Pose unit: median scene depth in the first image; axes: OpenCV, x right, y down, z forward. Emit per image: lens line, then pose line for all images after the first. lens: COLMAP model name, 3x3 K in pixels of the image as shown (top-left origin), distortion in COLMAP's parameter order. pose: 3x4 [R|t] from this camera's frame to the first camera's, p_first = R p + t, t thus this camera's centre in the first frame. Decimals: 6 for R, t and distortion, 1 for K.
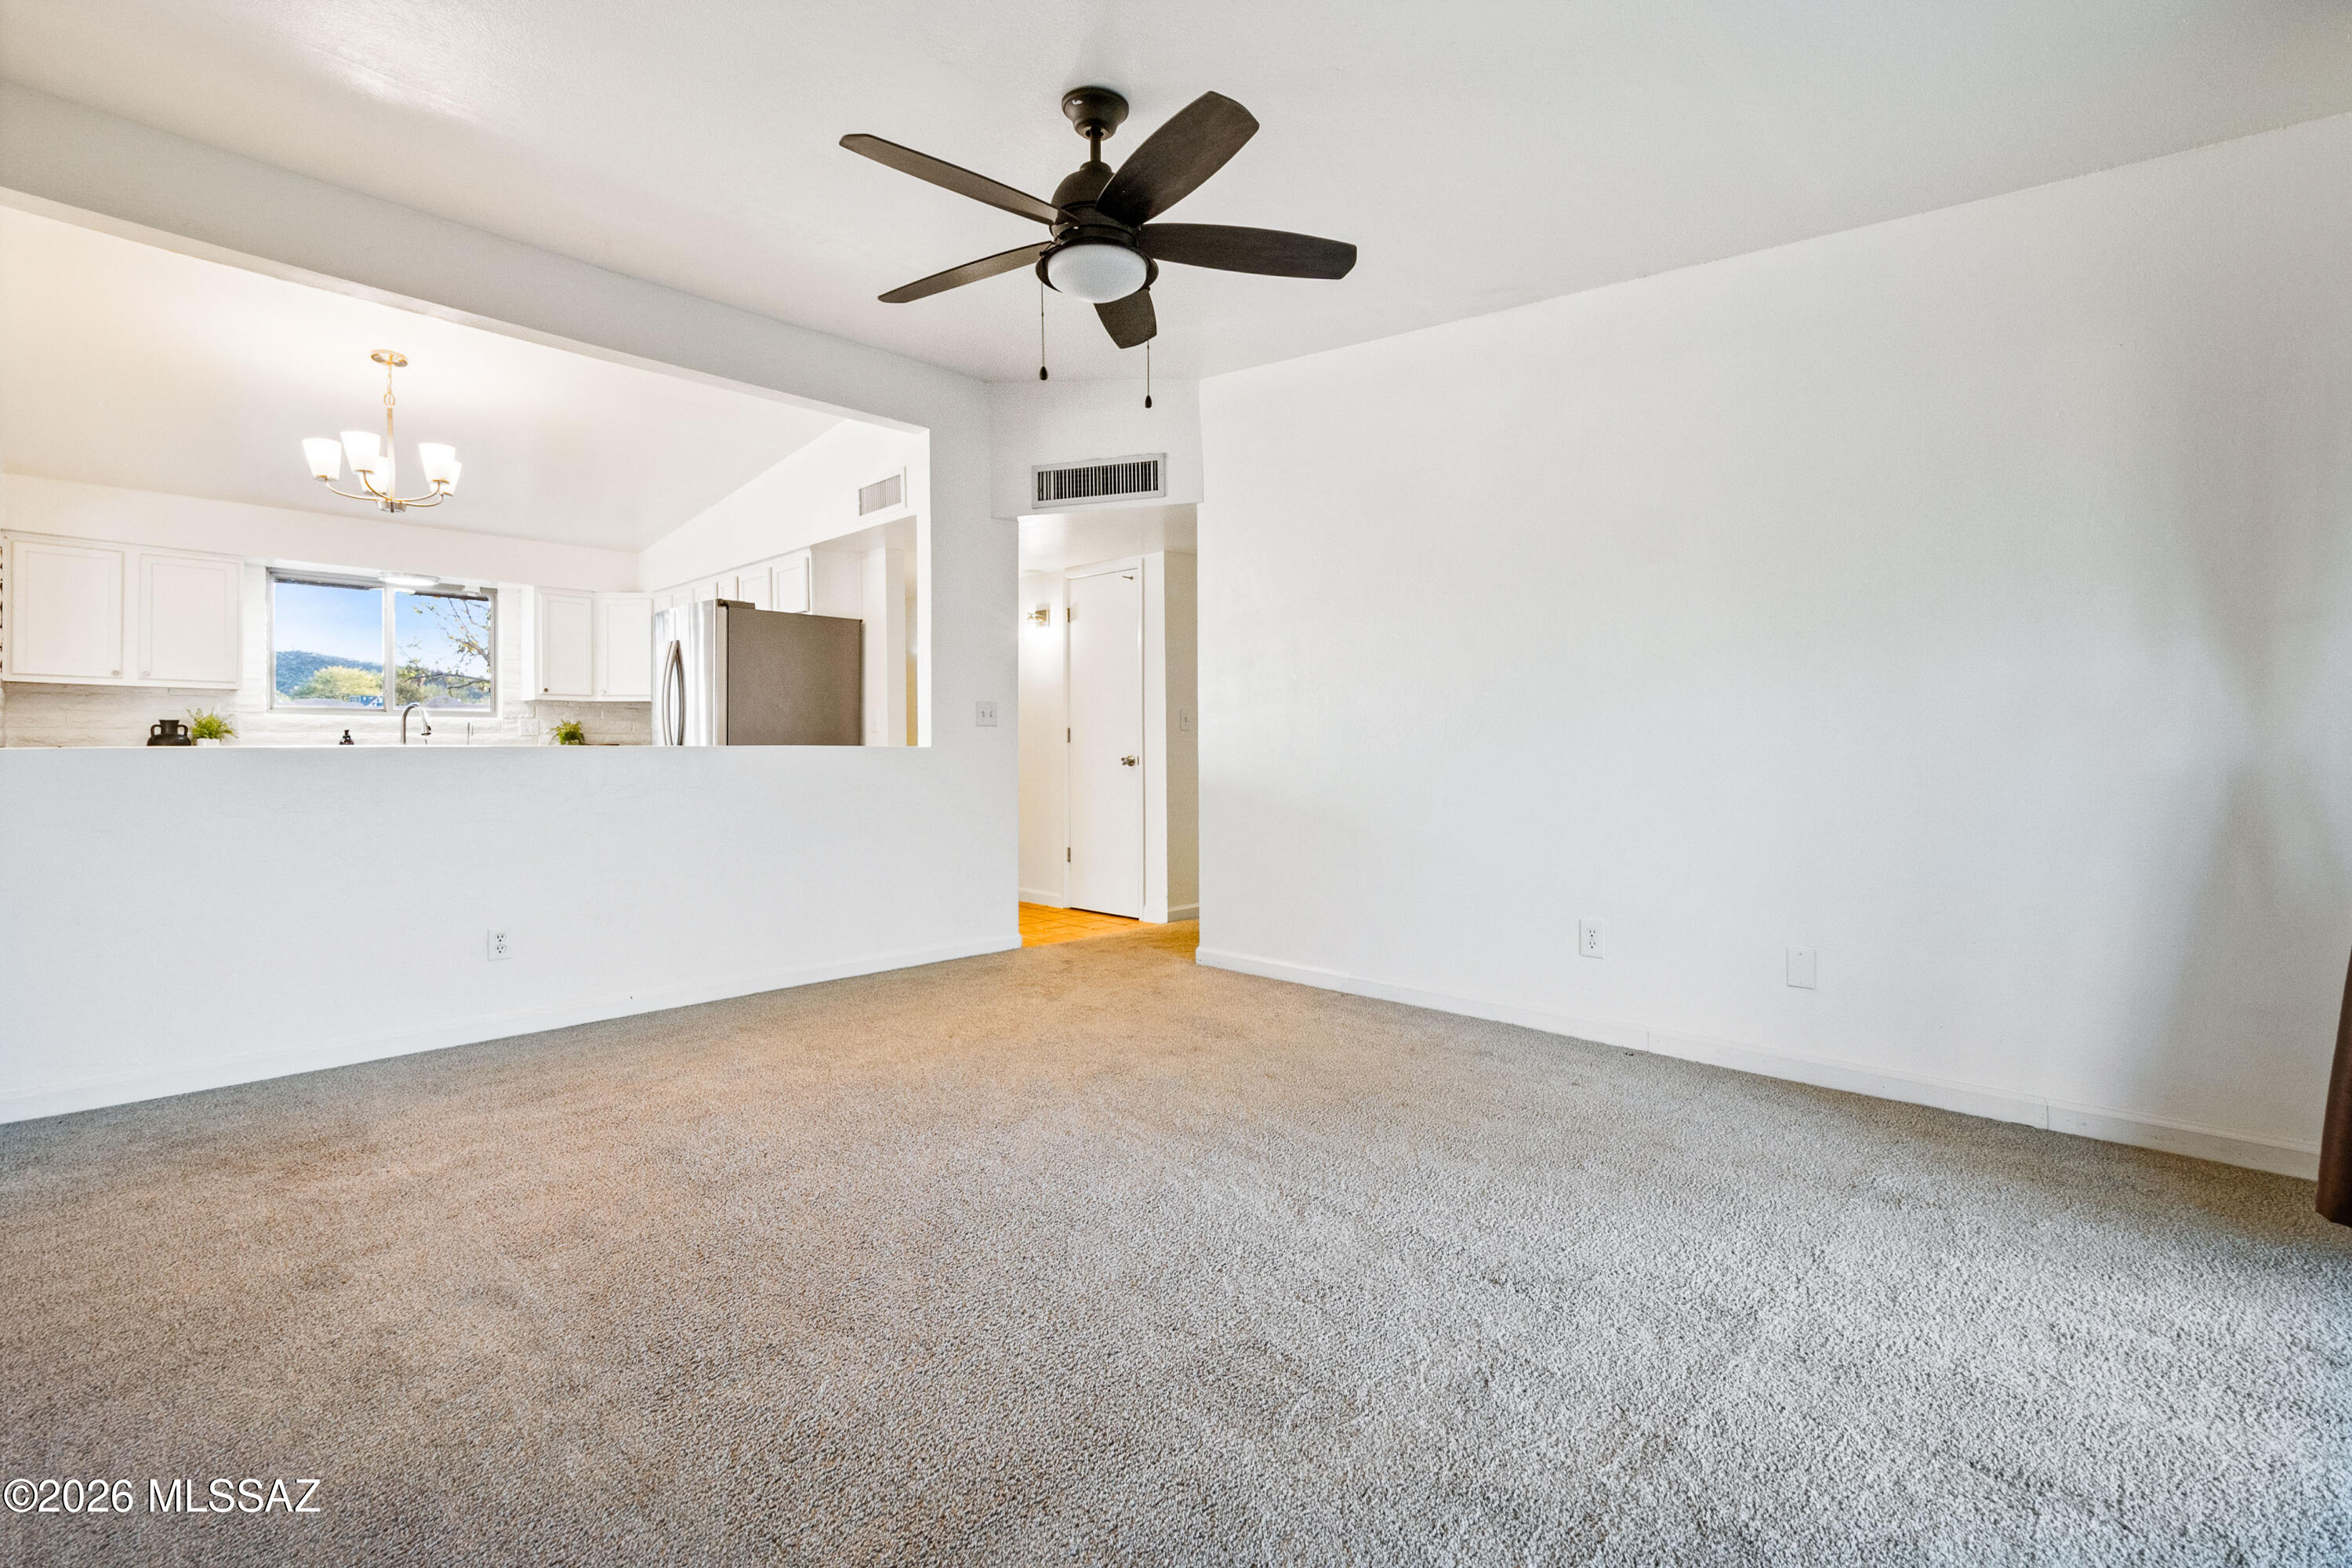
lens RADIAL K [[1078.1, 0, 1195.4], [0, 1078.1, 750.9], [0, 0, 1]] dist [0.011889, -0.000845]
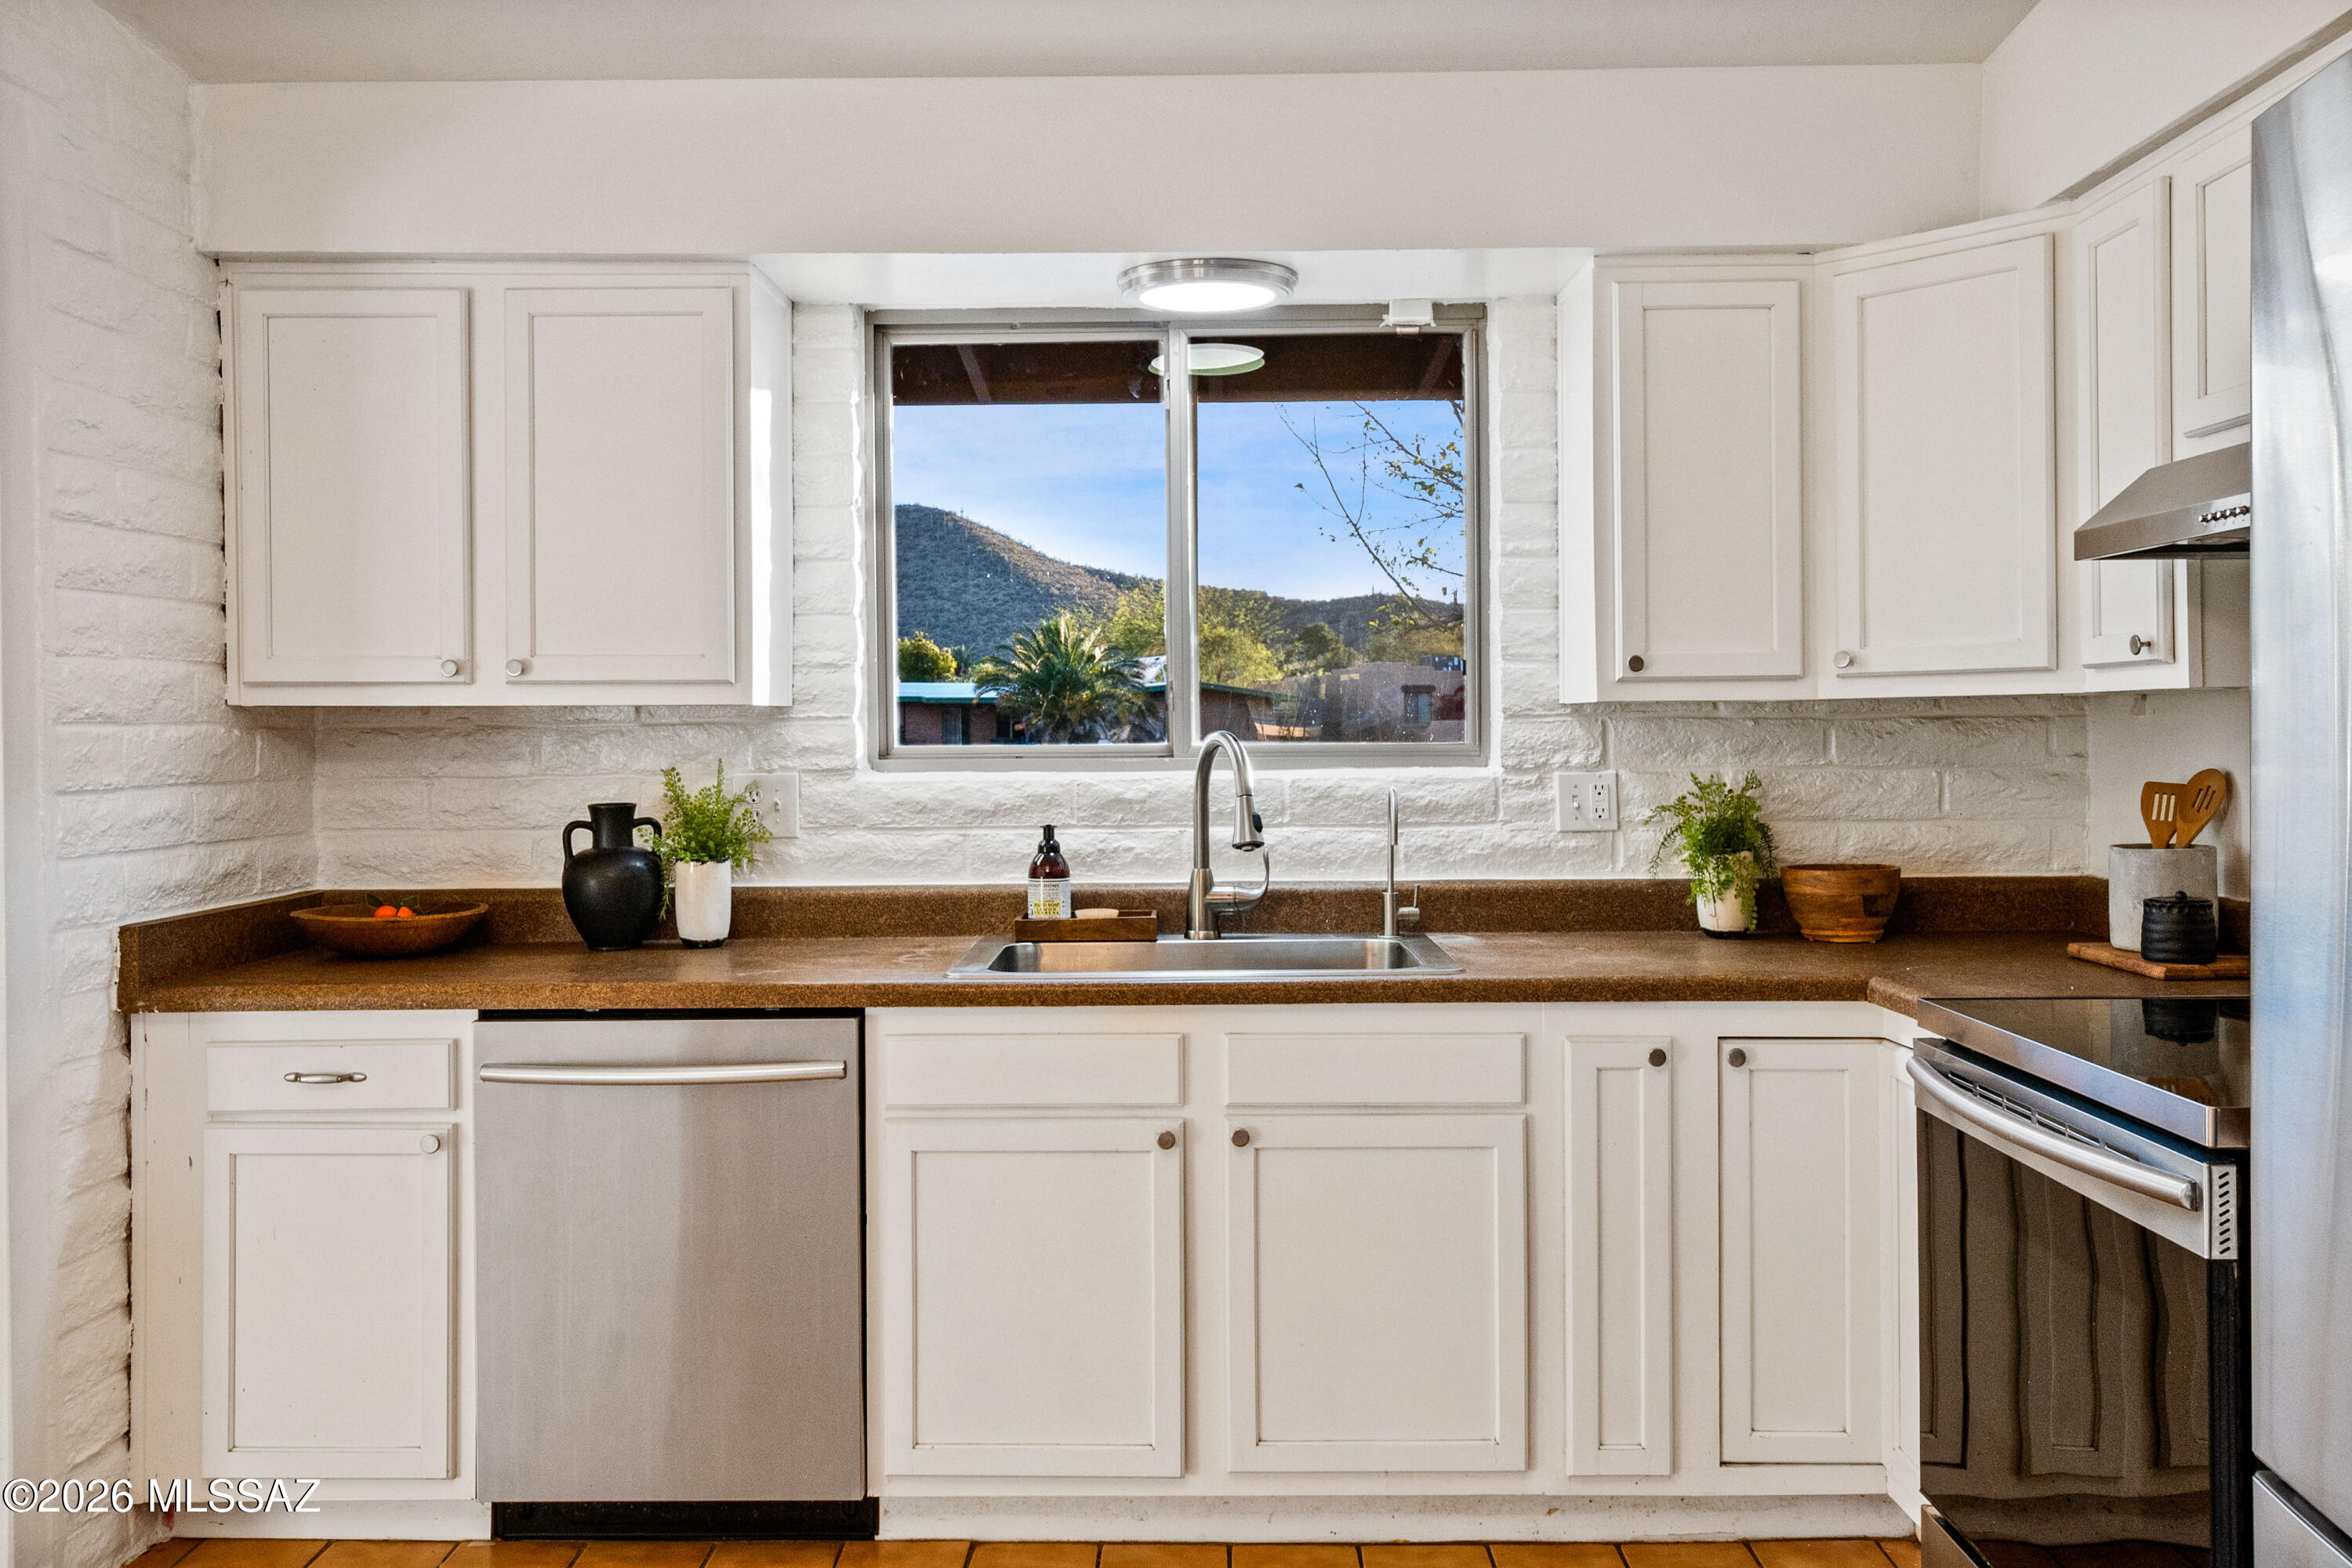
lens RADIAL K [[1852.4, 0, 1169.9], [0, 1852.4, 745.0], [0, 0, 1]] dist [0.022174, -0.013308]
pose [[0.689909, 0.000006, -0.723896, -0.384510], [0.008942, 0.999924, 0.008530, -0.044363], [0.723841, -0.012357, 0.689857, 0.662072]]
